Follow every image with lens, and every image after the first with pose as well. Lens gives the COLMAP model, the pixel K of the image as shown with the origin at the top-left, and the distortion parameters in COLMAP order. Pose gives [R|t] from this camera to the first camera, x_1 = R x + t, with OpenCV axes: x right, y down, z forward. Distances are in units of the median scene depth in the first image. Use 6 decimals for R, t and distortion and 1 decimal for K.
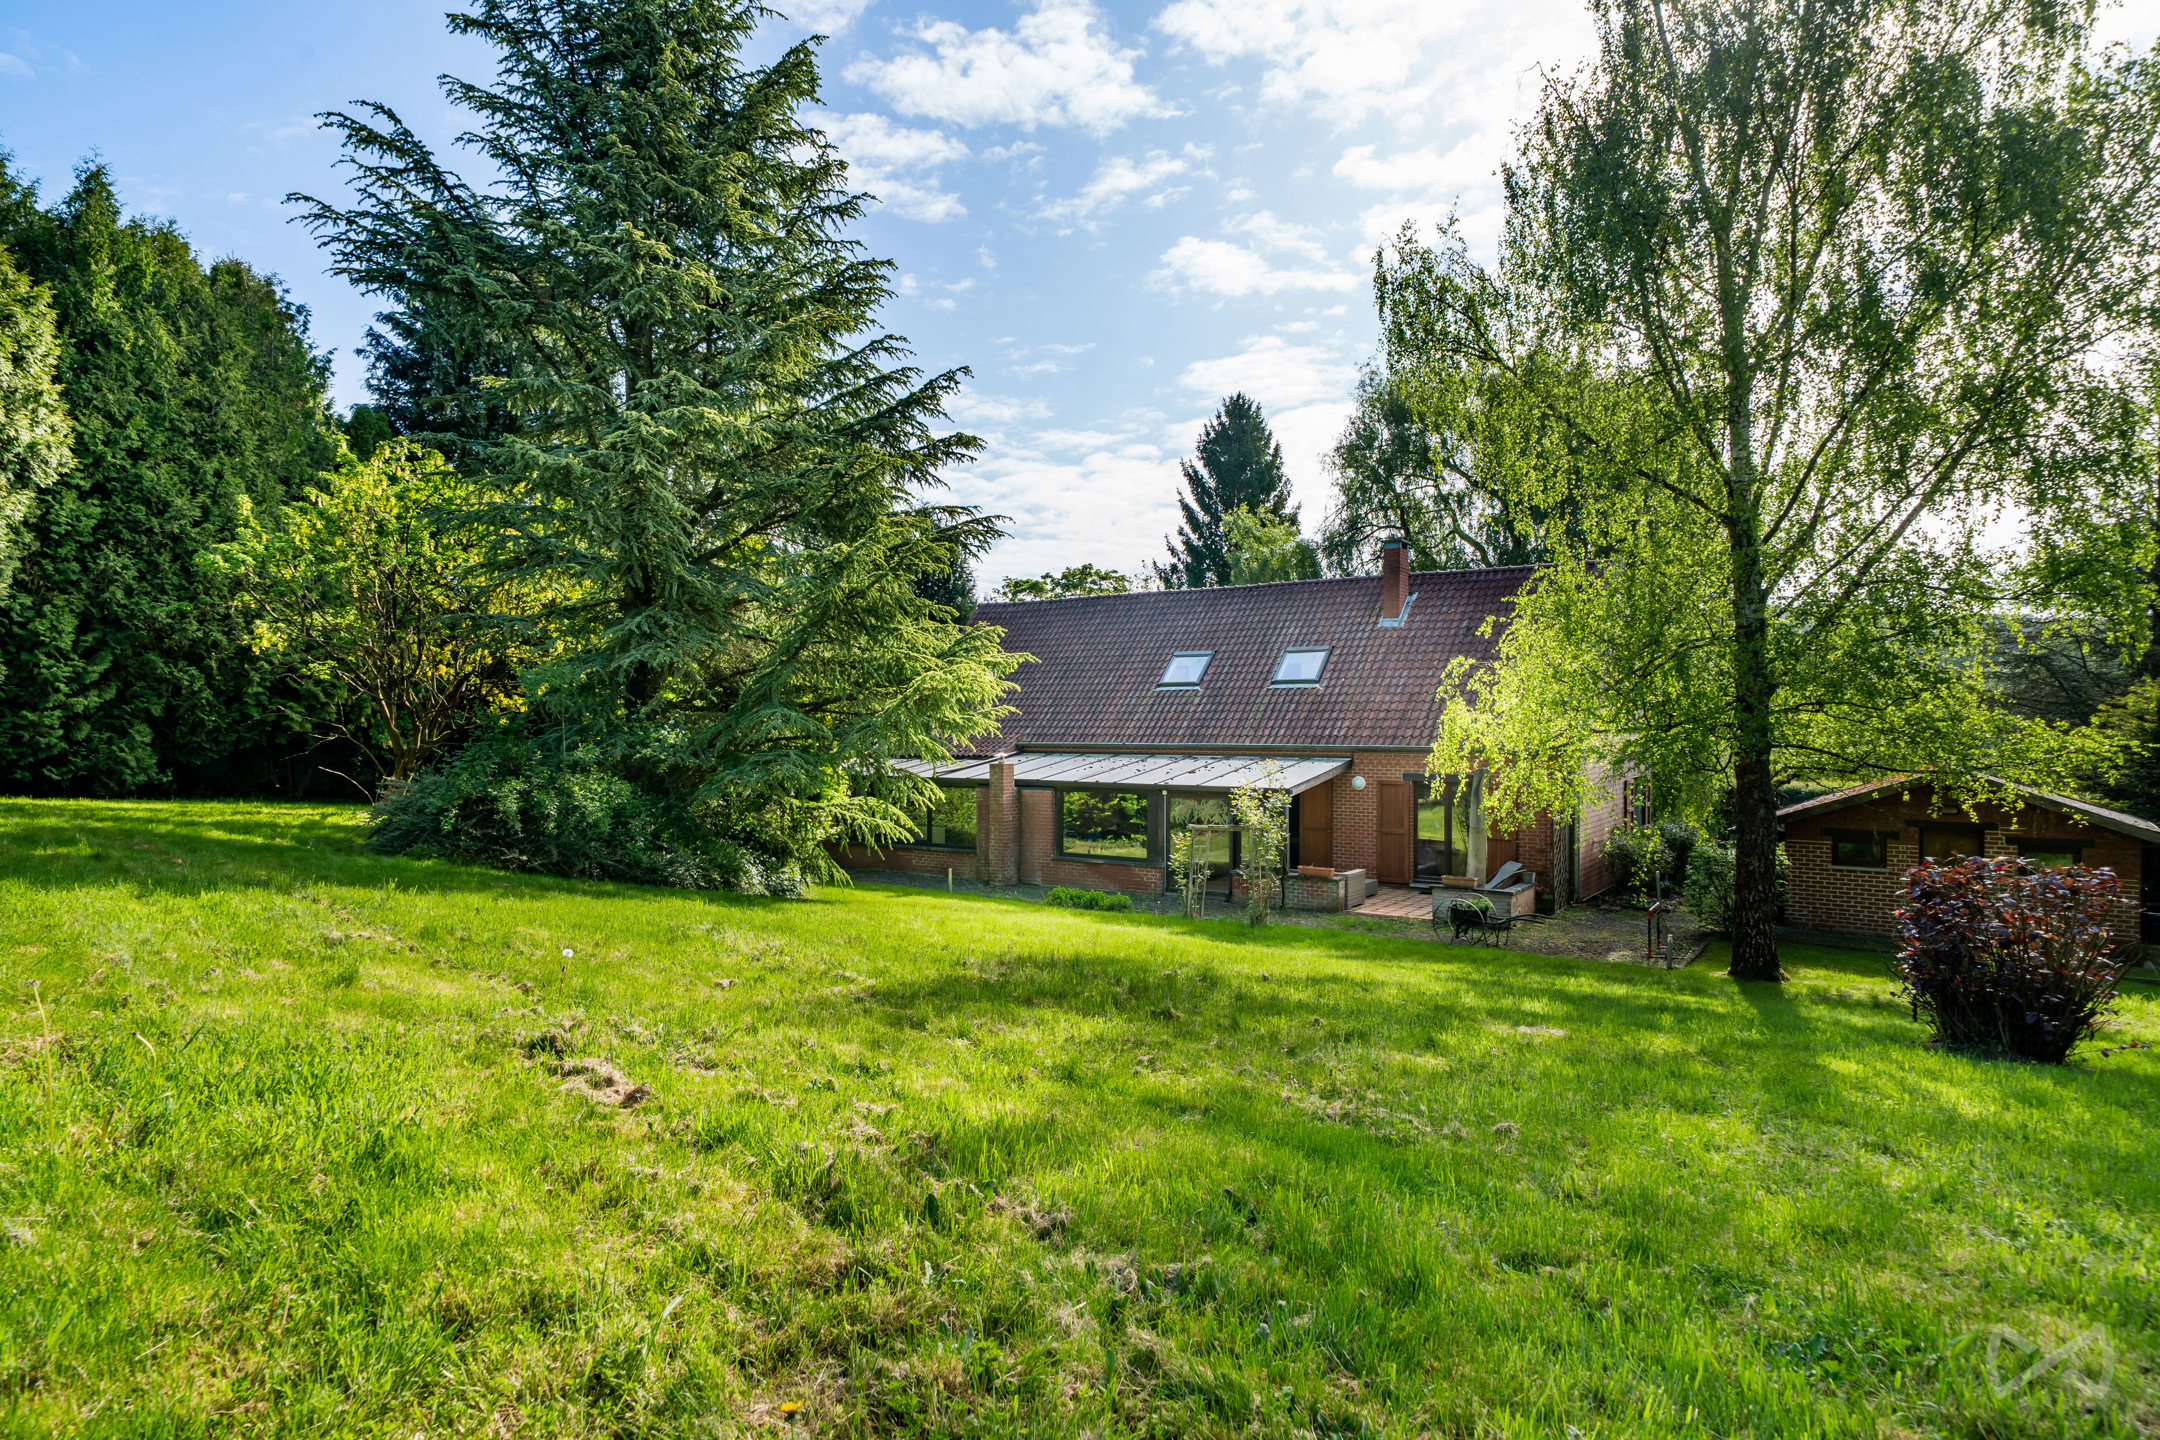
lens RADIAL K [[1180.3, 0, 1075.2], [0, 1180.3, 720.1], [0, 0, 1]] dist [0.003502, 0.000045]
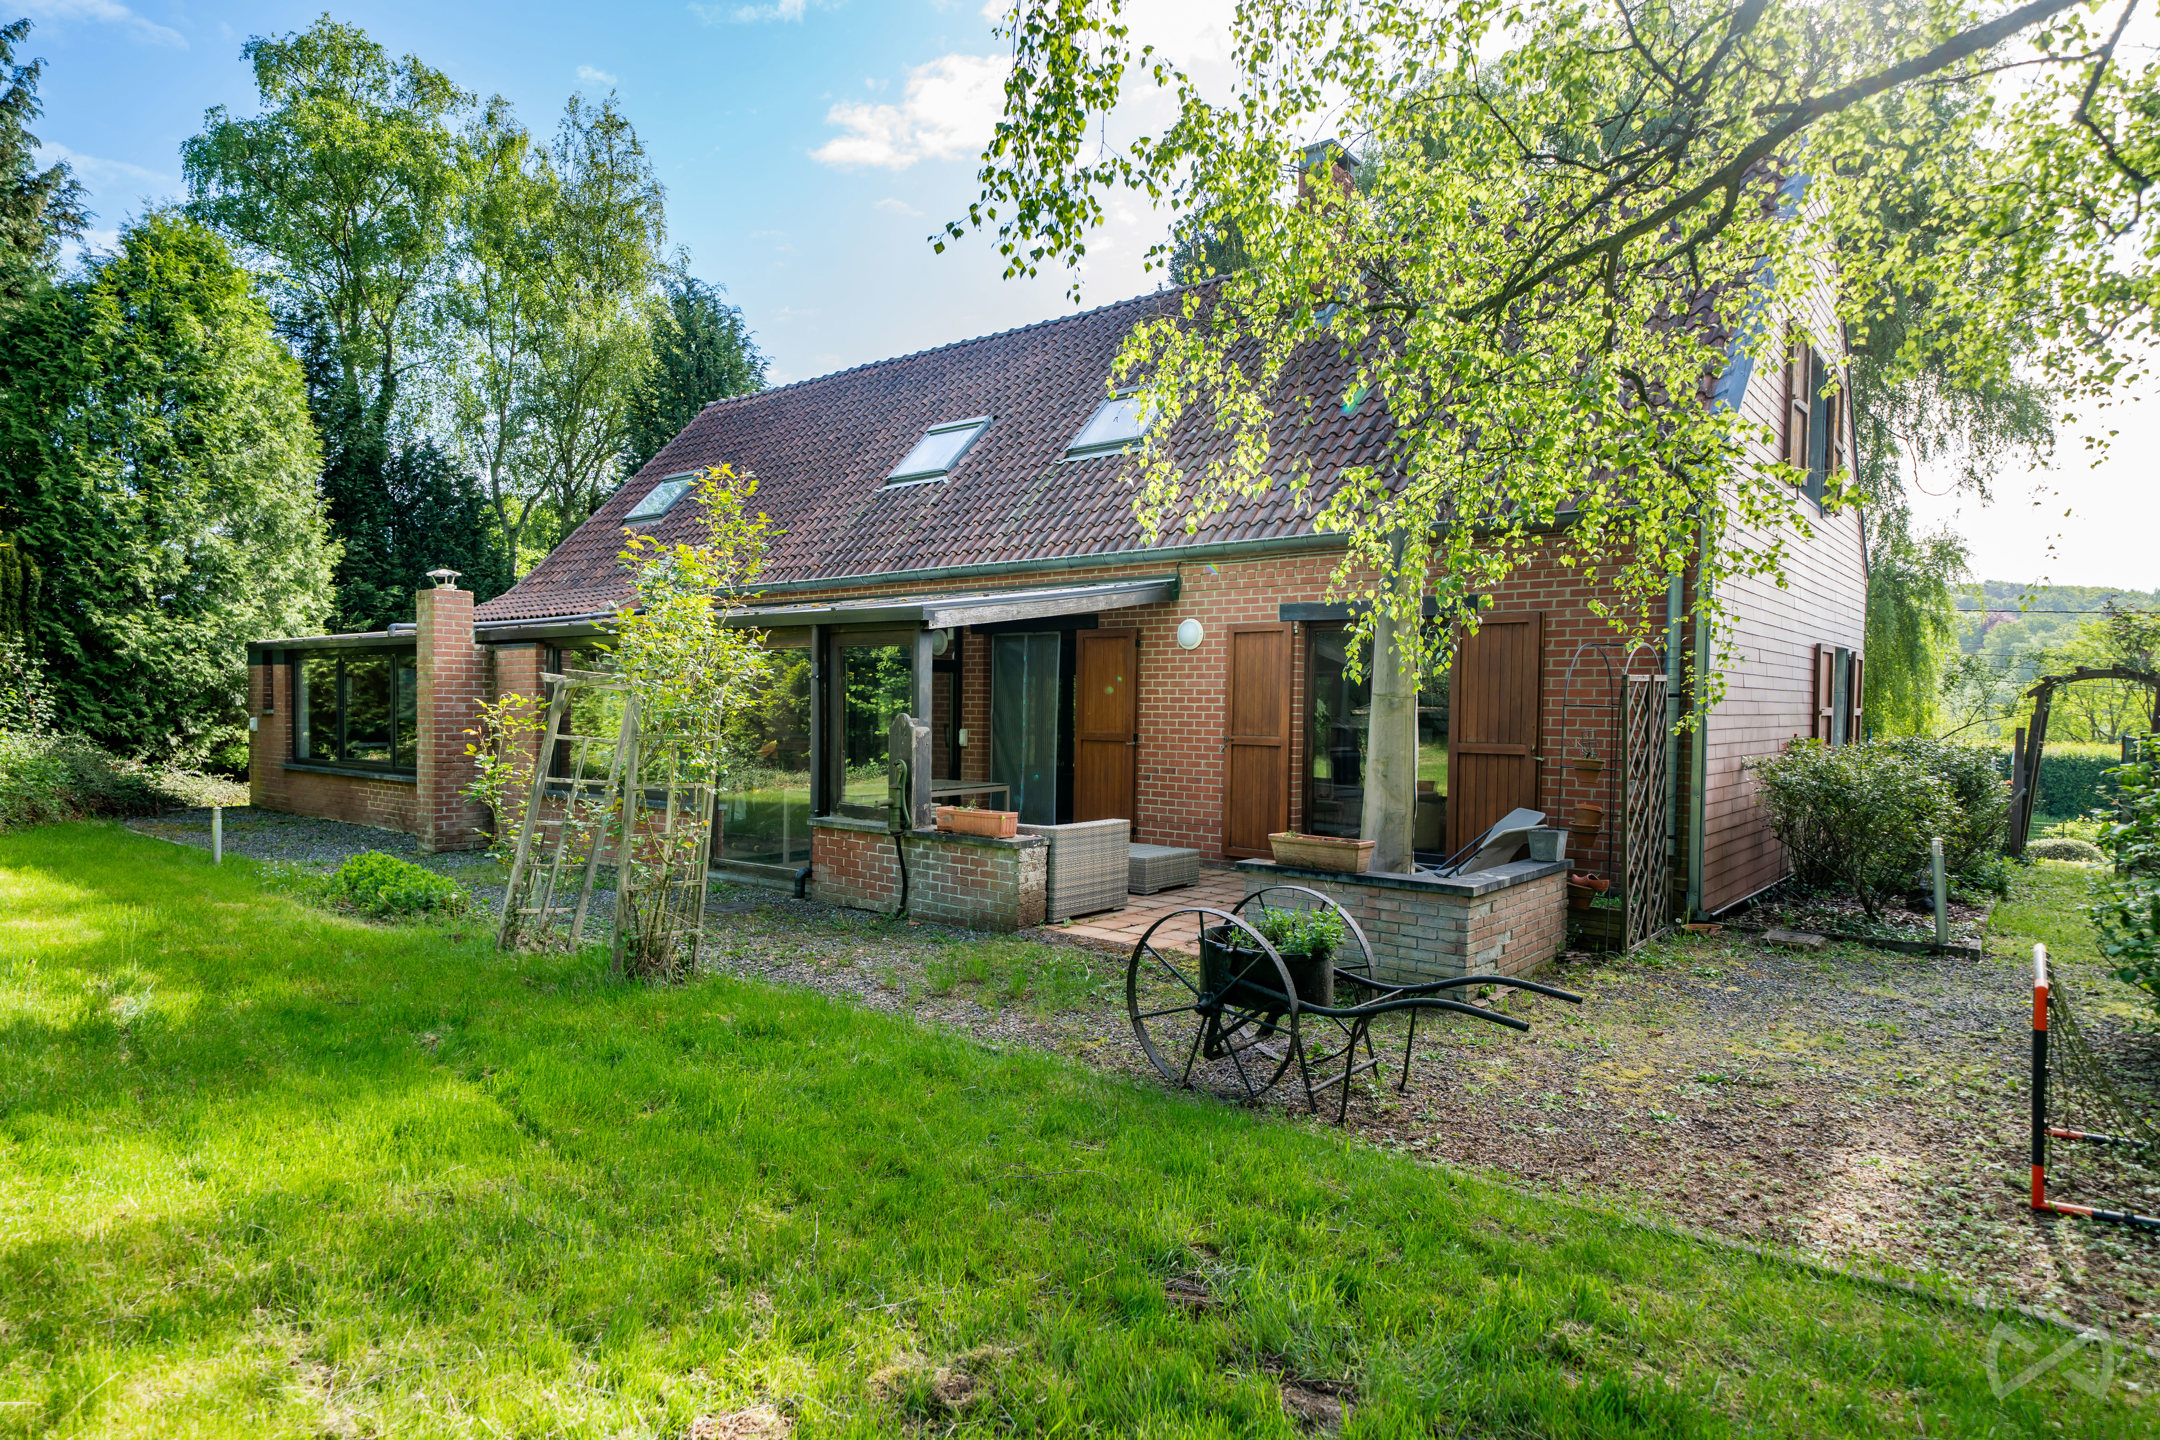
lens RADIAL K [[1180.3, 0, 1077.0], [0, 1180.3, 718.6], [0, 0, 1]] dist [0.003502, 0.000045]
pose [[0.993559, 0.009710, -0.112895, 0.256573], [-0.008273, 0.999879, 0.013192, 0.082176], [0.113010, -0.012173, 0.993519, 0.571585]]
